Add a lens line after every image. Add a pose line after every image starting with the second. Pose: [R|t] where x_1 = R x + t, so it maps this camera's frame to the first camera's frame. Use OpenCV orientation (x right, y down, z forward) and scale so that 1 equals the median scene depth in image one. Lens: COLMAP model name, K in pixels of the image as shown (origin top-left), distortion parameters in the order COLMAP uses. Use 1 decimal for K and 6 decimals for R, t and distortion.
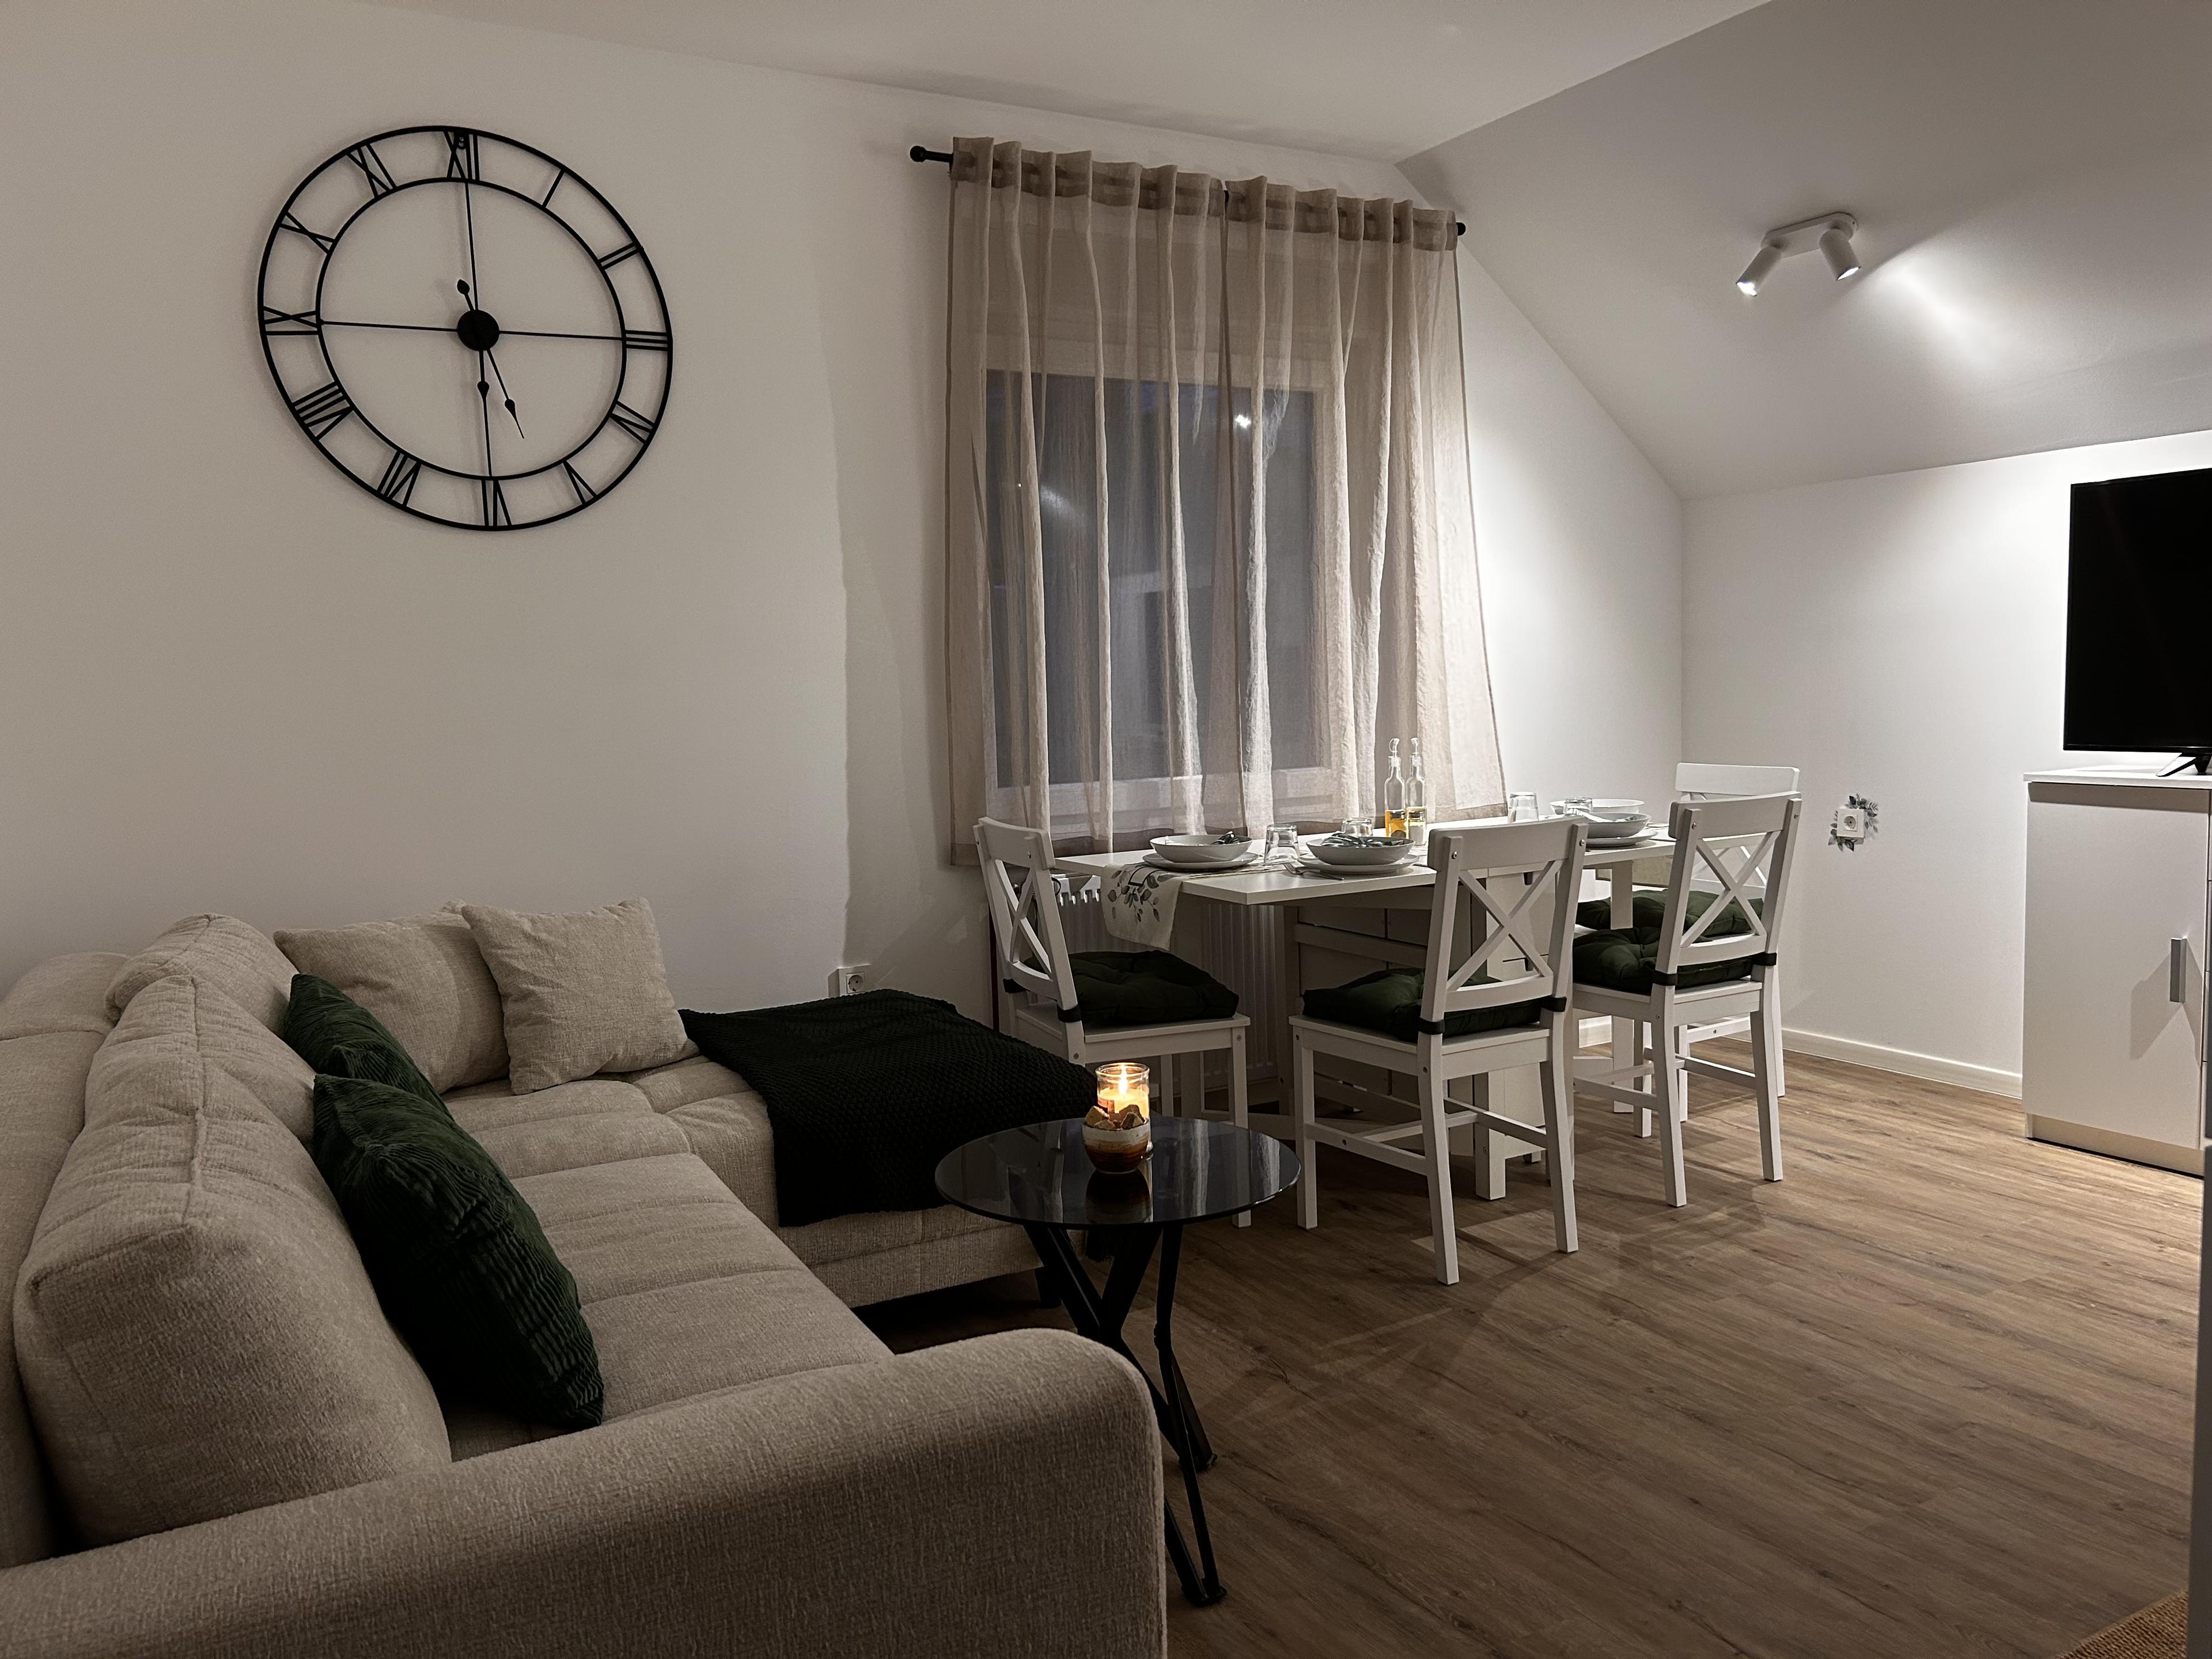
lens RADIAL K [[1660.6, 0, 1106.0], [0, 1660.6, 829.5], [0, 0, 1]] dist [-0.002410, -0.008308]
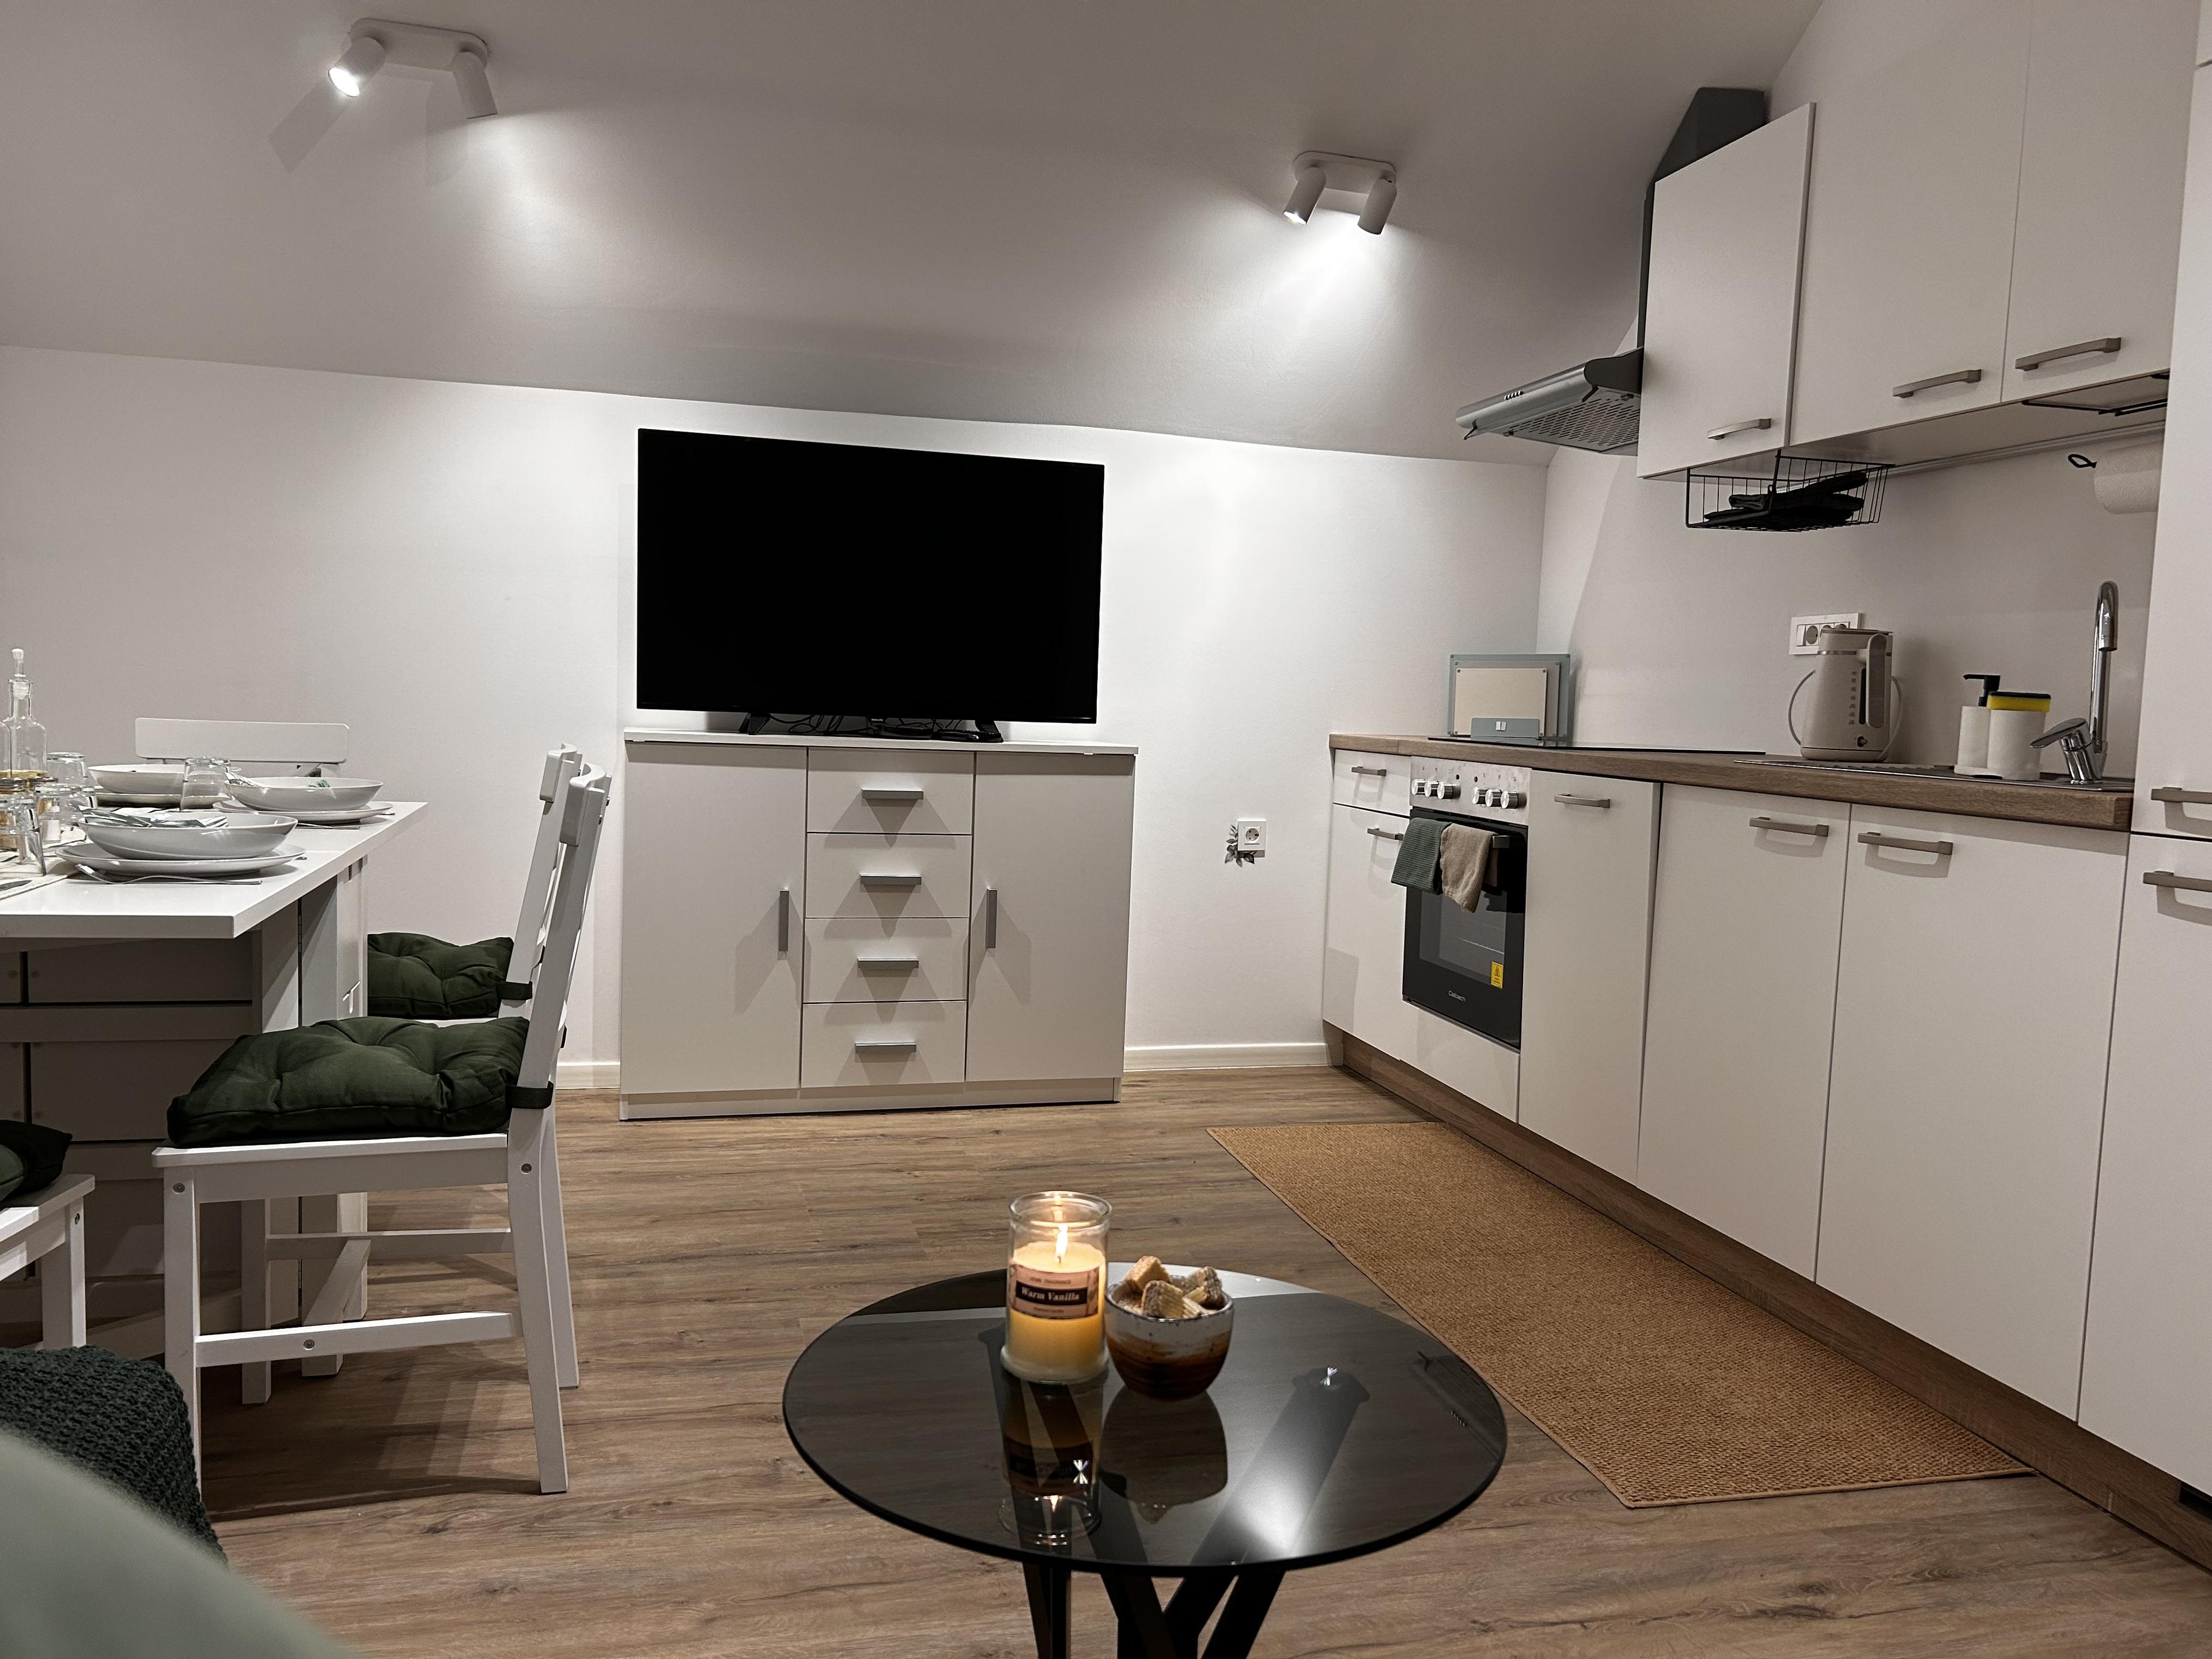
lens RADIAL K [[1660.6, 0, 1106.0], [0, 1660.6, 829.5], [0, 0, 1]] dist [-0.002410, -0.008308]
pose [[0.242535, -0.039377, 0.969343, -0.320371], [0.049582, 0.998373, 0.028150, 0.010561], [-0.968875, 0.041234, 0.244092, 0.573574]]
